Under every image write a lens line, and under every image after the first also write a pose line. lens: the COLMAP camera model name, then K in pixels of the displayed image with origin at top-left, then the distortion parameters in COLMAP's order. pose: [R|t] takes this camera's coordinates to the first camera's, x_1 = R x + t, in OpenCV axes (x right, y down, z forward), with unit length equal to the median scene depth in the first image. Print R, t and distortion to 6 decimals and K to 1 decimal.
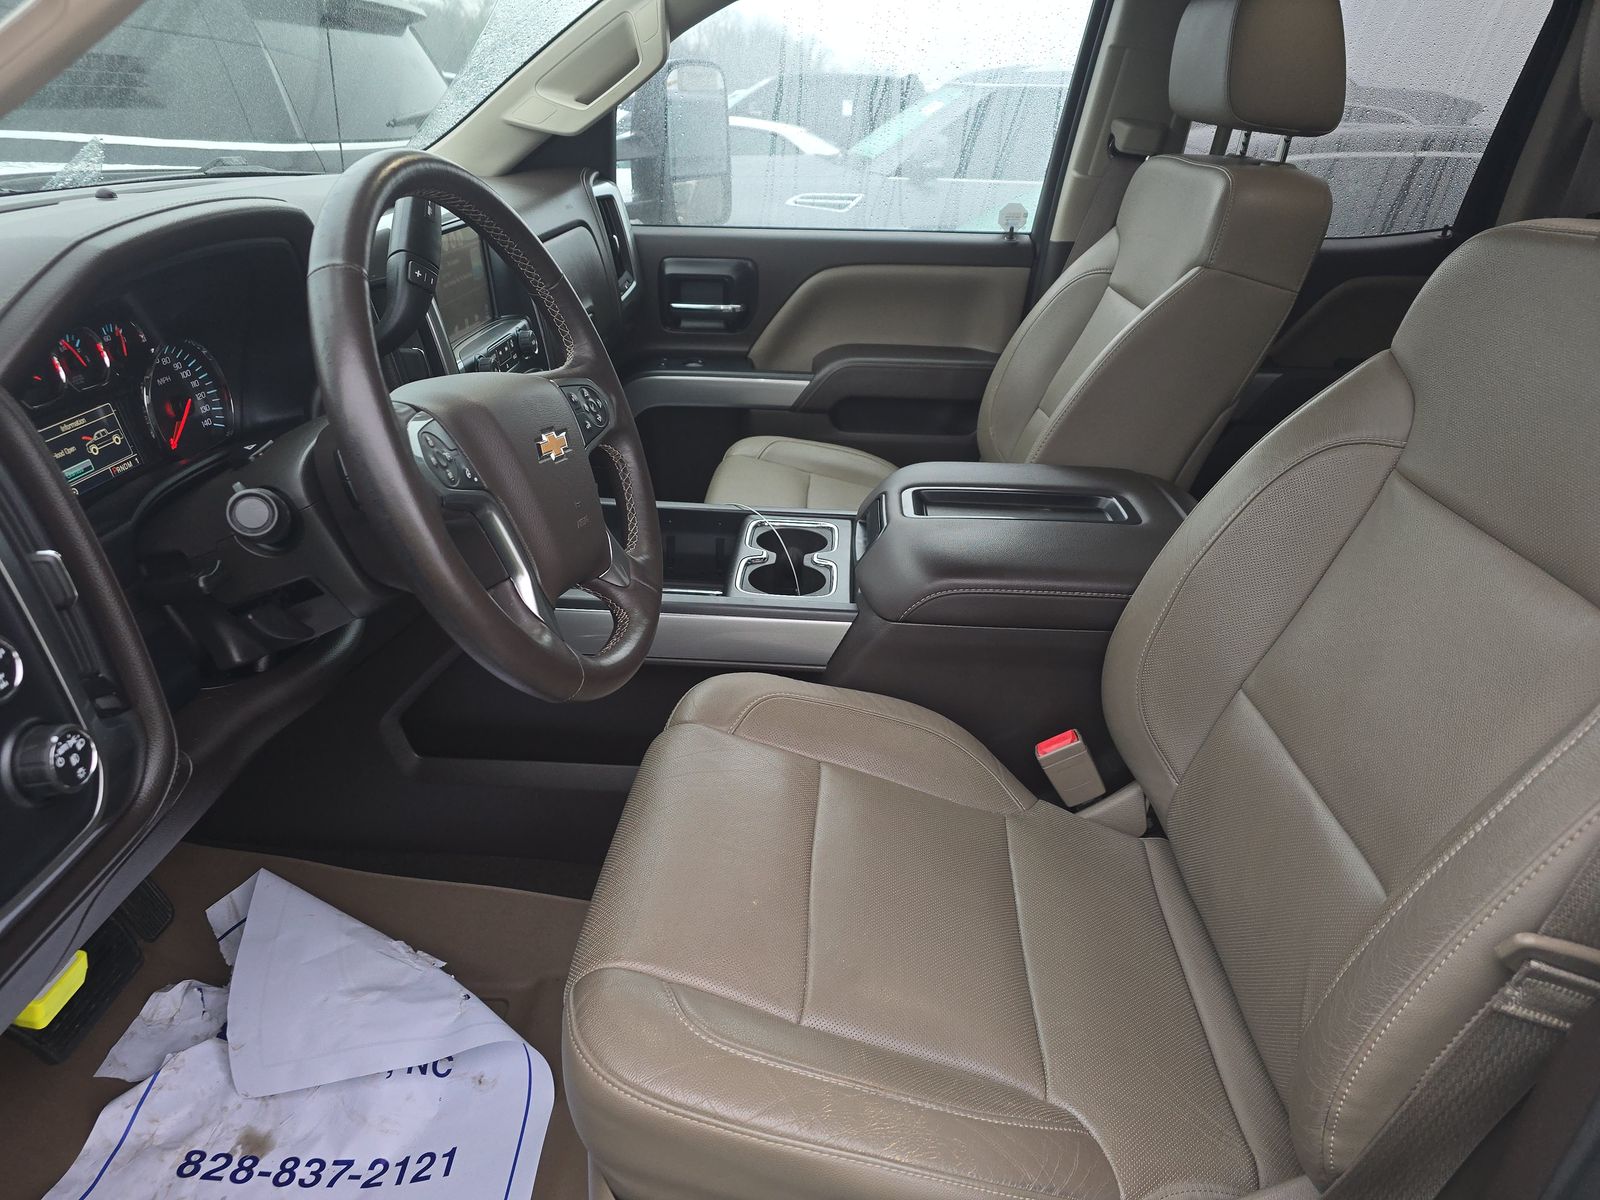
lens RADIAL K [[1092.7, 0, 798.4], [0, 1092.7, 600.1], [0, 0, 1]] dist [0.018435, -0.008886]
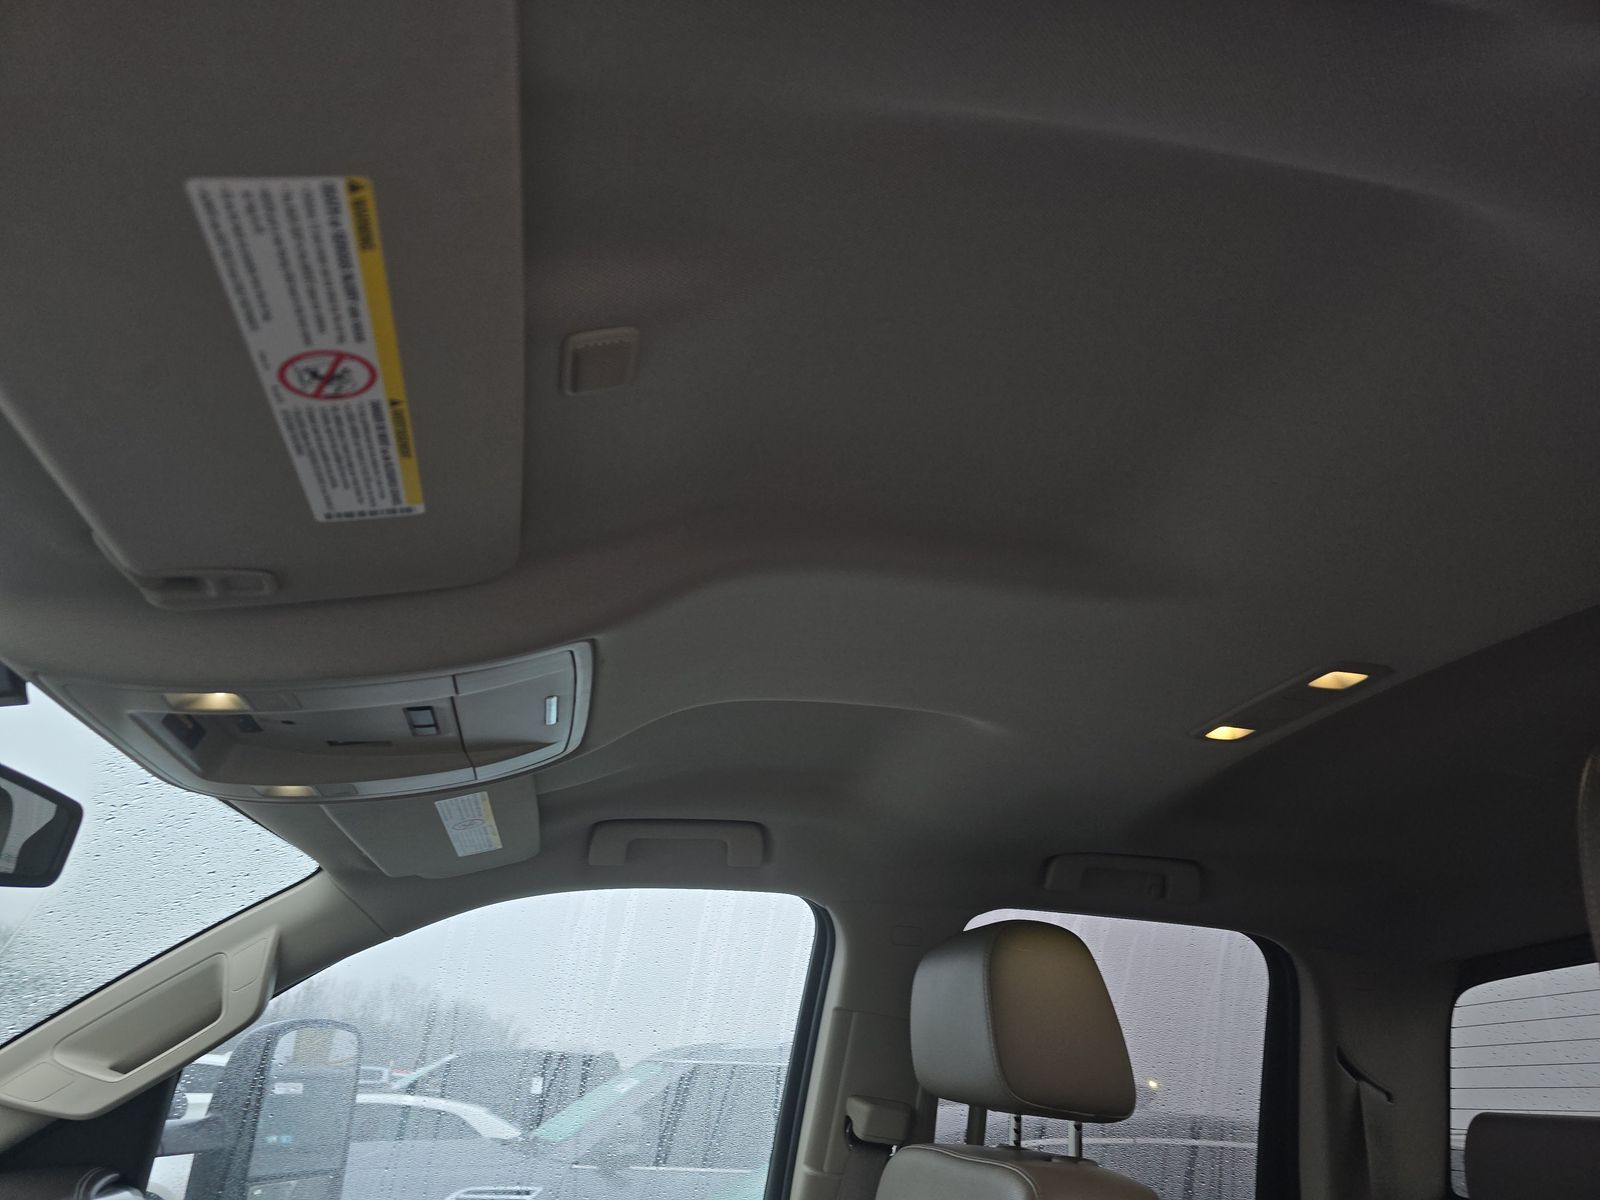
lens RADIAL K [[1092.7, 0, 798.3], [0, 1092.7, 590.8], [0, 0, 1]] dist [0.018435, -0.008886]
pose [[0.969142, 0.108519, 0.221331, 0.033234], [0.093794, 0.668008, -0.738219, -0.093670], [-0.227961, 0.736199, 0.637216, 0.216353]]
